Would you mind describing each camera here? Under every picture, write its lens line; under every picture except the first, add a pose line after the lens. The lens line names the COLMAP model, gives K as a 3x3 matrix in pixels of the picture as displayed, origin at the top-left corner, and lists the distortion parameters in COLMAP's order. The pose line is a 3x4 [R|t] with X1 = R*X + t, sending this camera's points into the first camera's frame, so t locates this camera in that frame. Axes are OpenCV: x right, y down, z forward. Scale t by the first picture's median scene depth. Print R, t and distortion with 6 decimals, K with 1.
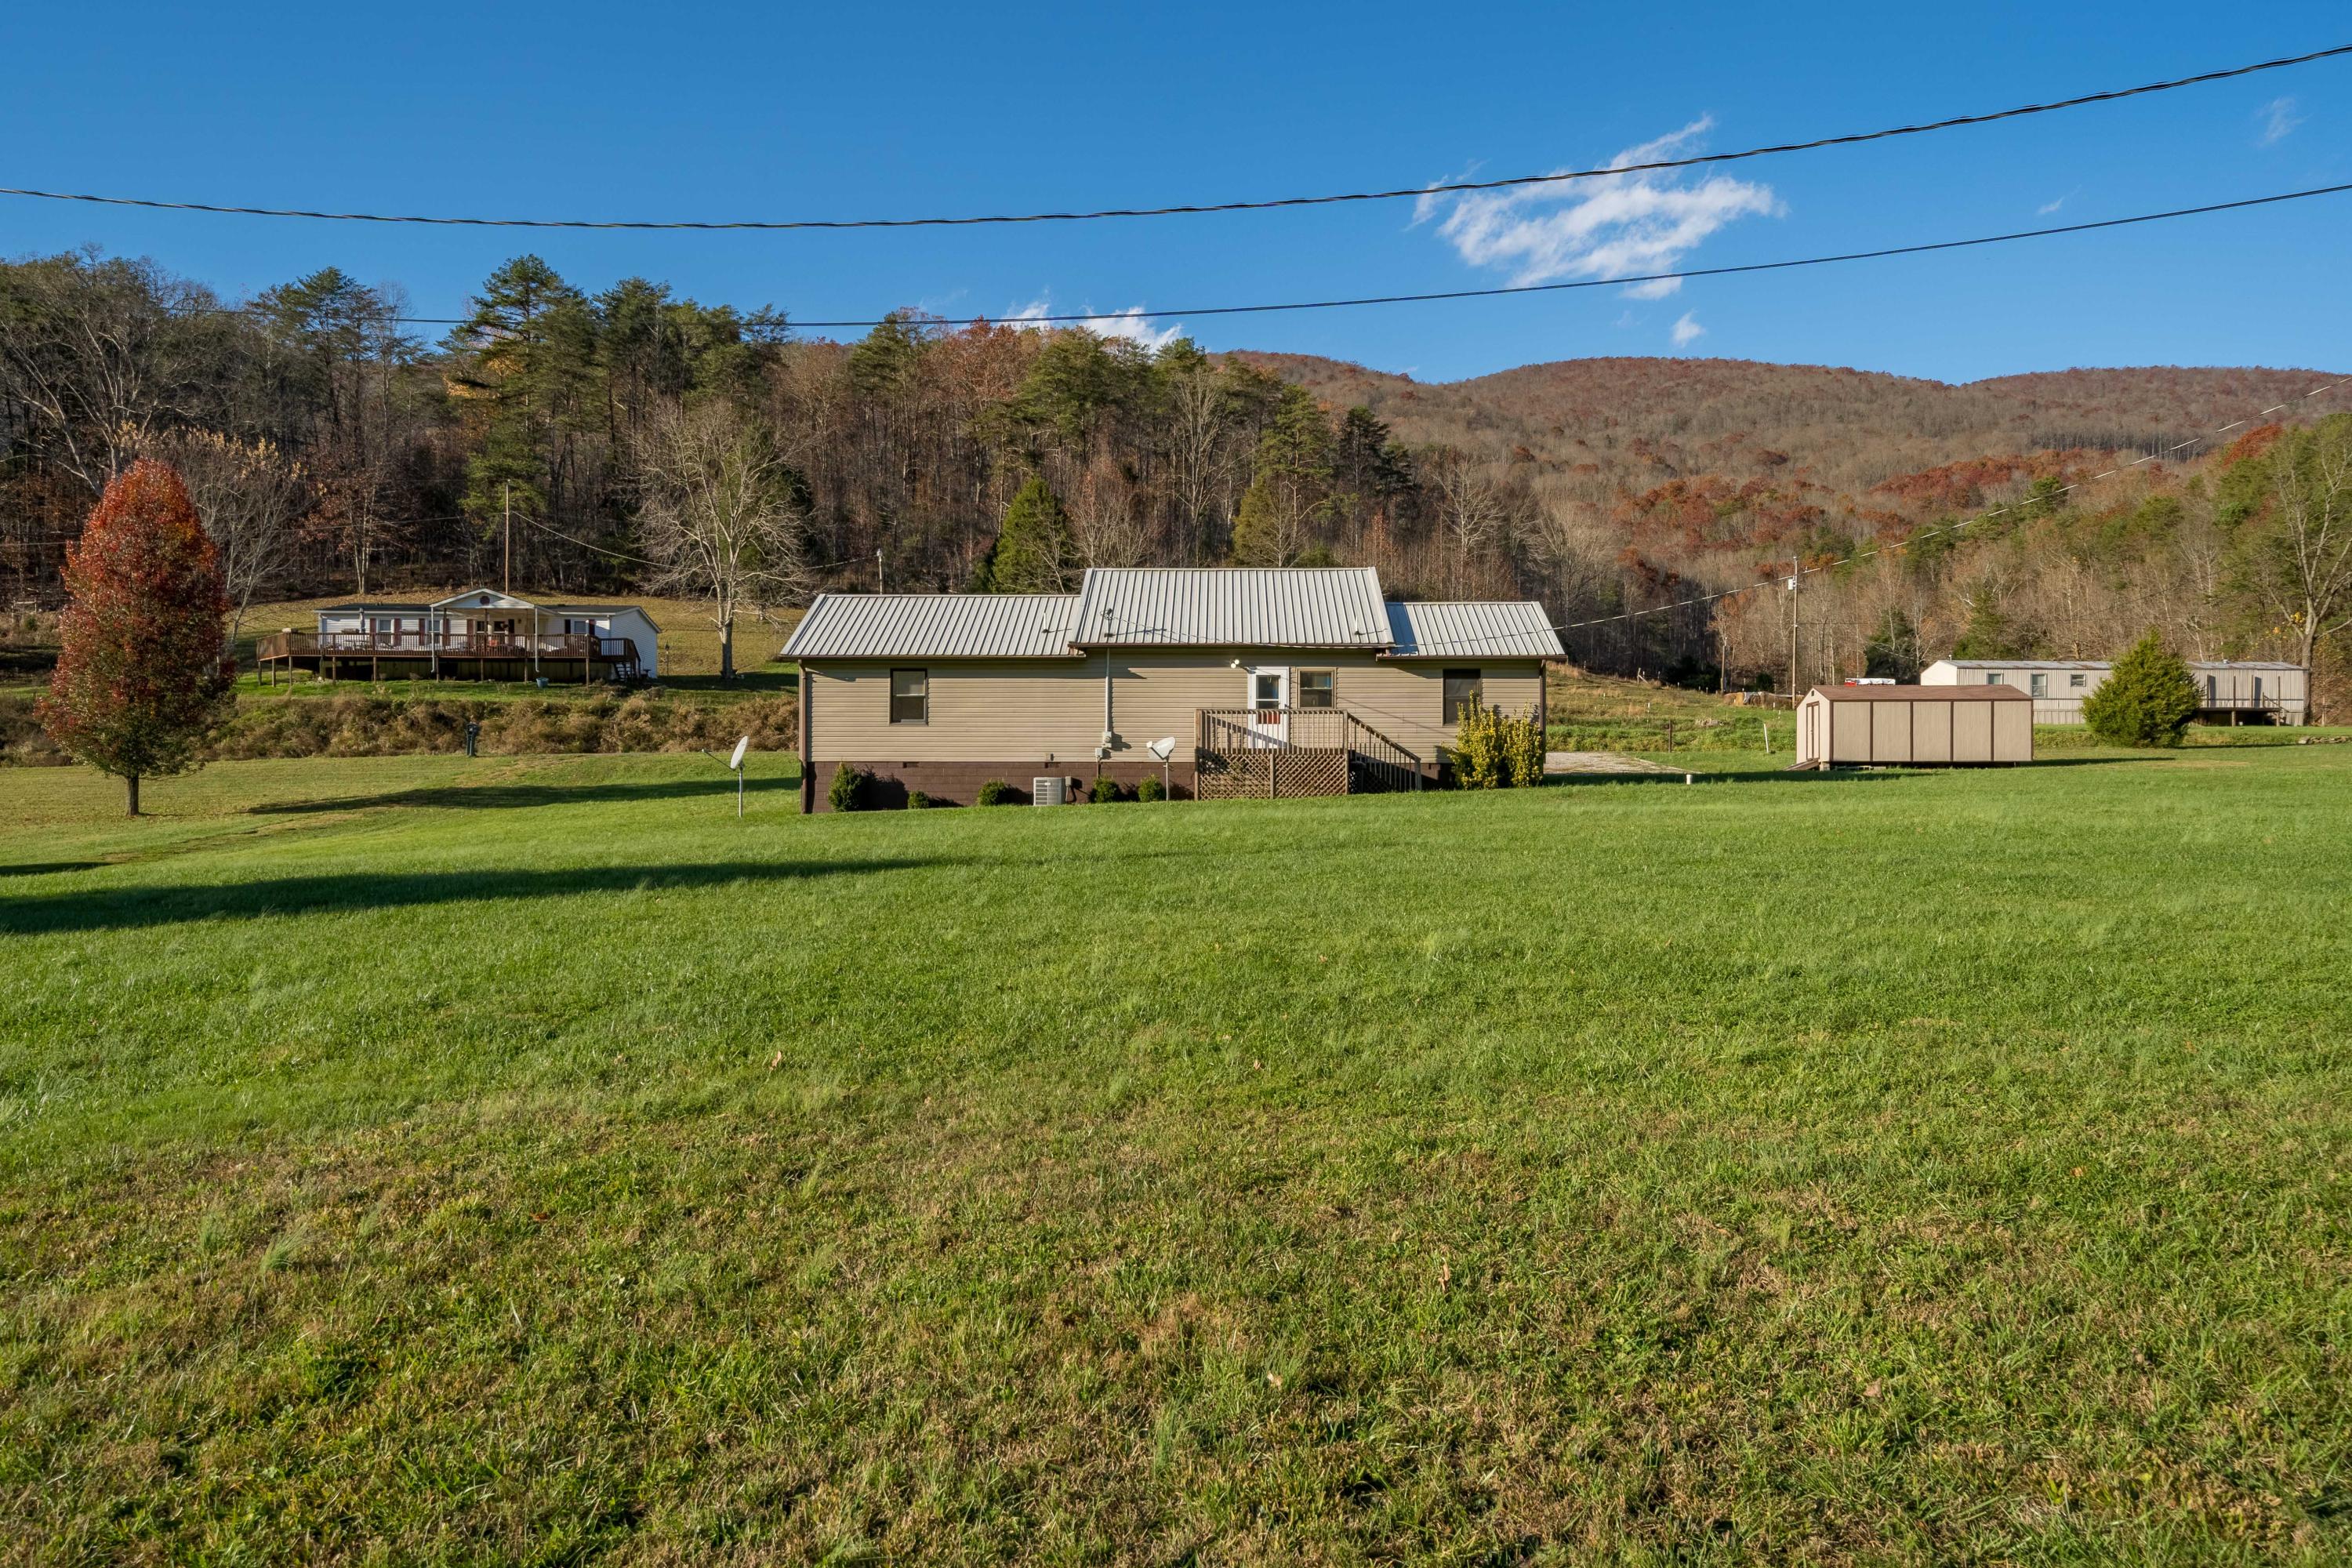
lens RADIAL K [[1607.7, 0, 1171.3], [0, 1607.7, 792.8], [0, 0, 1]] dist [0.003411, -0.000696]
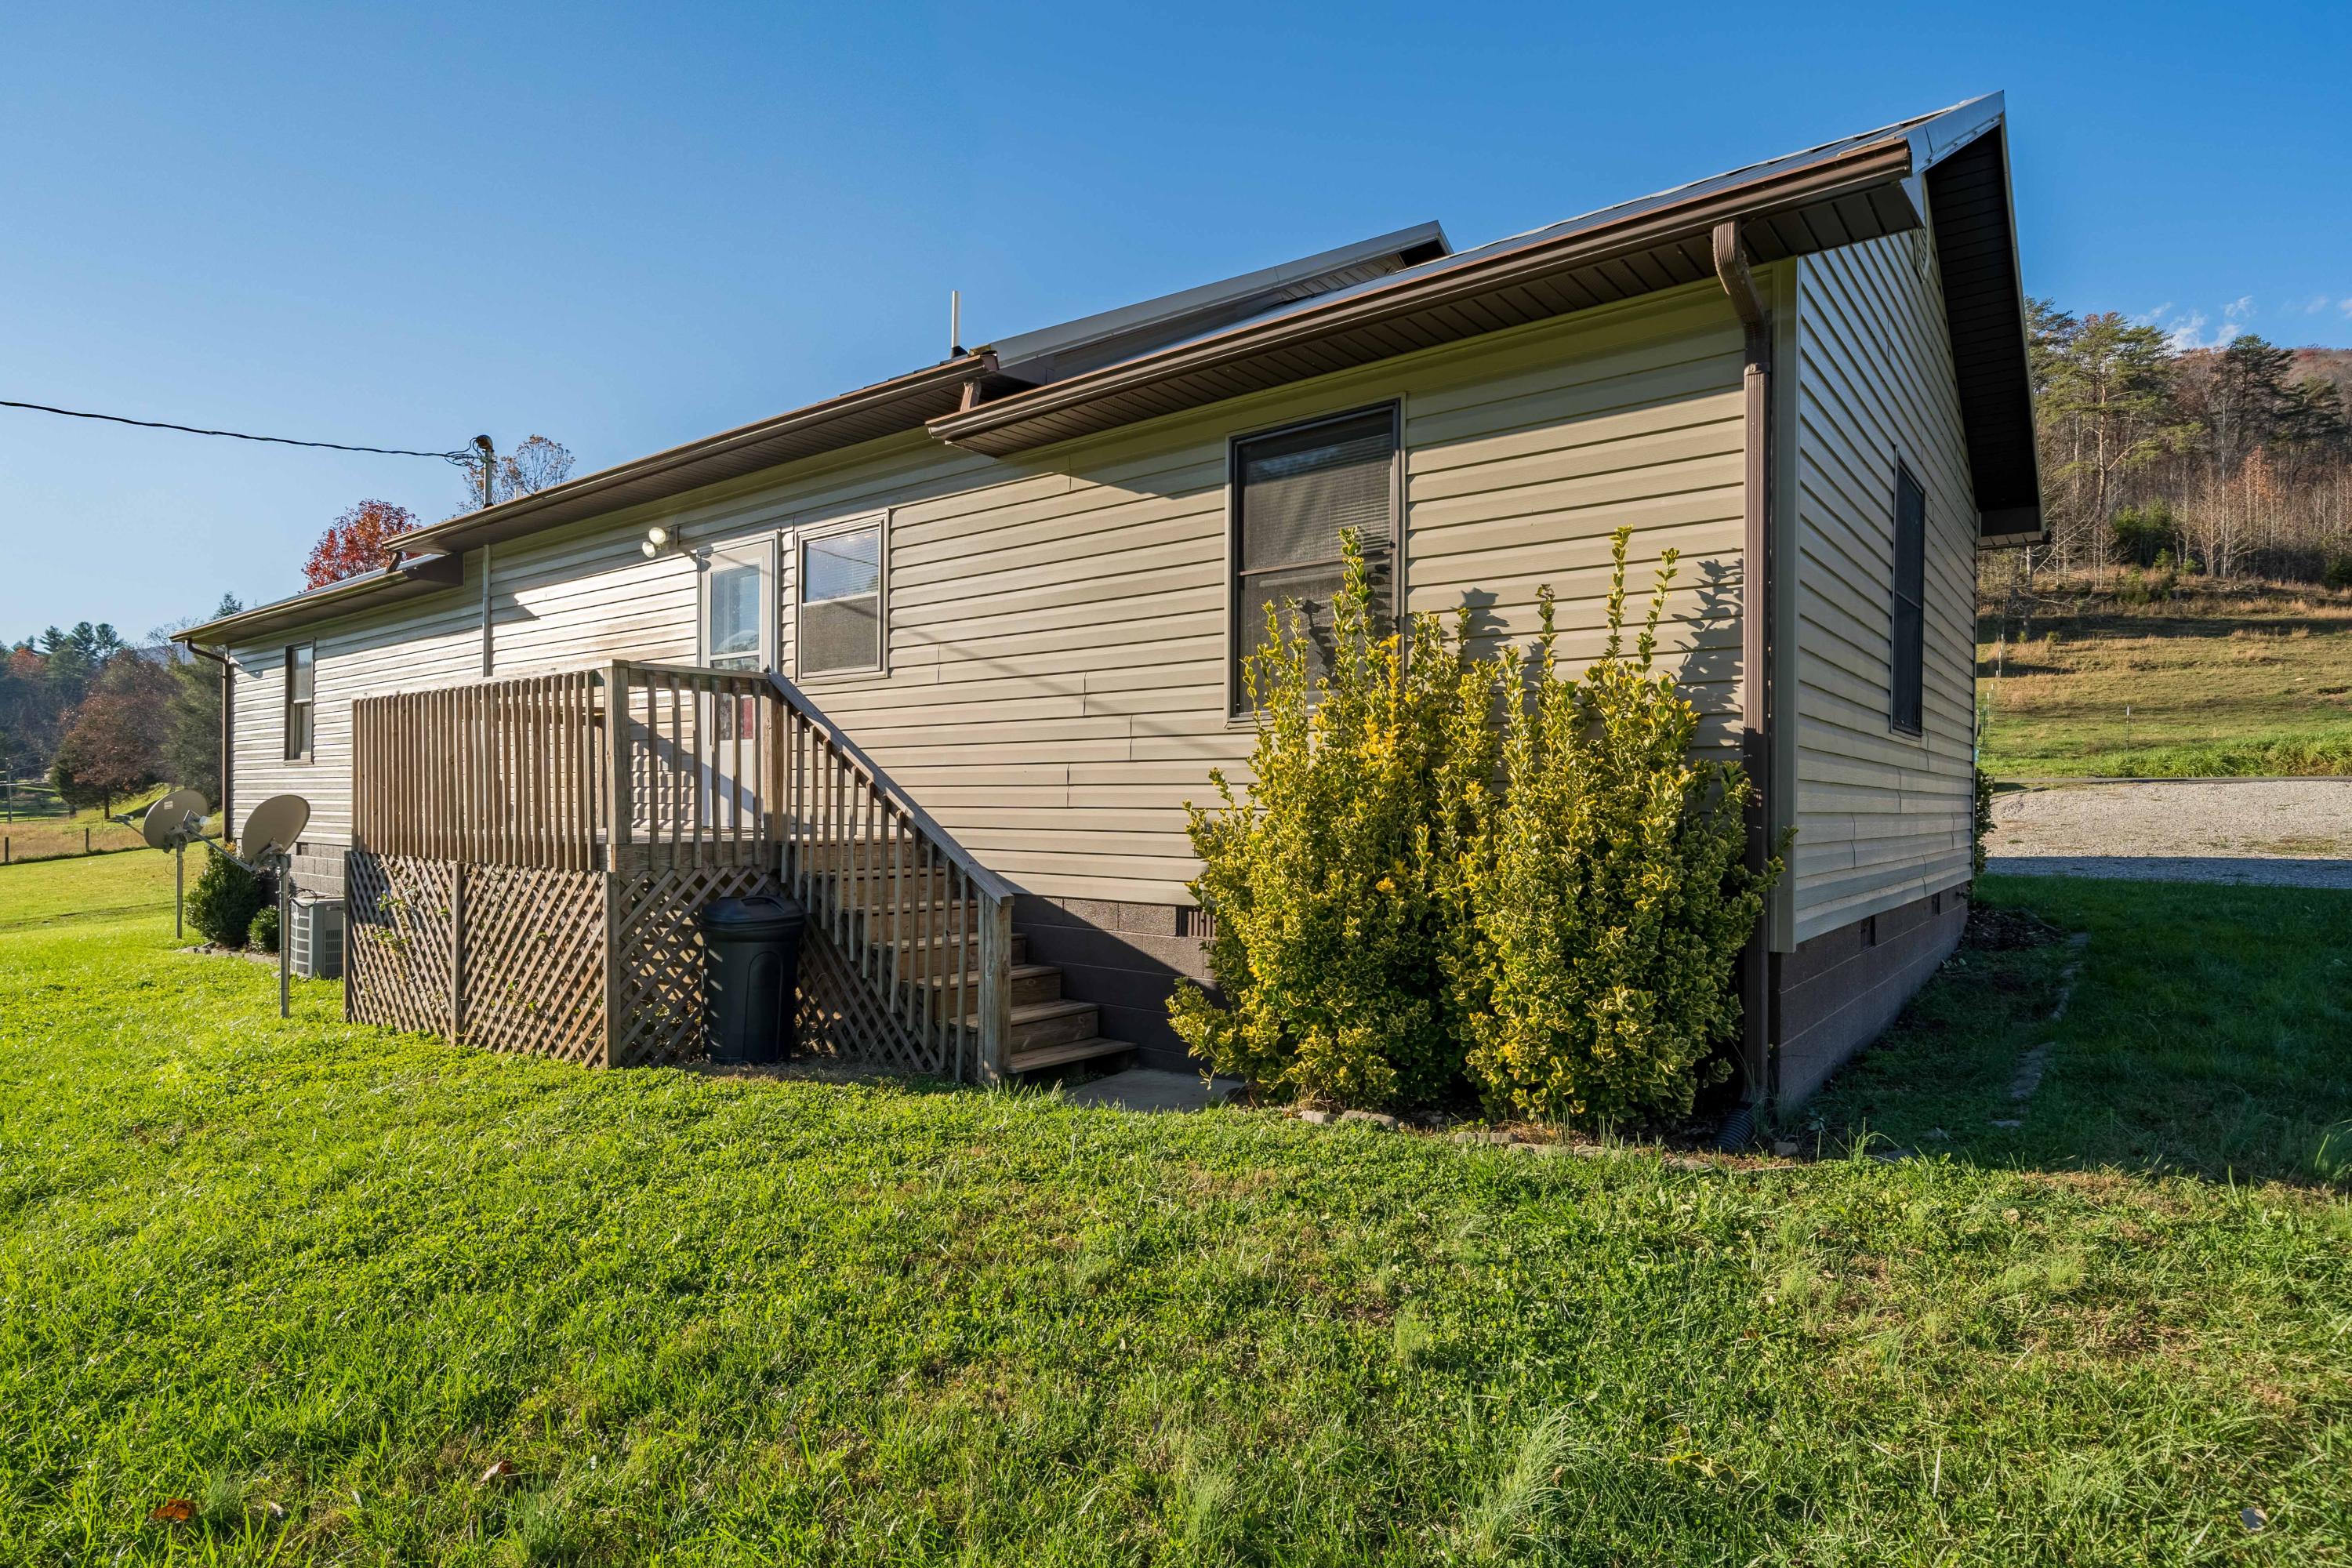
lens RADIAL K [[1206.0, 0, 1181.9], [0, 1206.0, 790.5], [0, 0, 1]] dist [0.001675, 0.001058]
pose [[0.798558, -0.004149, -0.601904, 0.134325], [0.000524, 0.999981, -0.006198, -0.017161], [0.601918, 0.004634, 0.798544, 0.463207]]
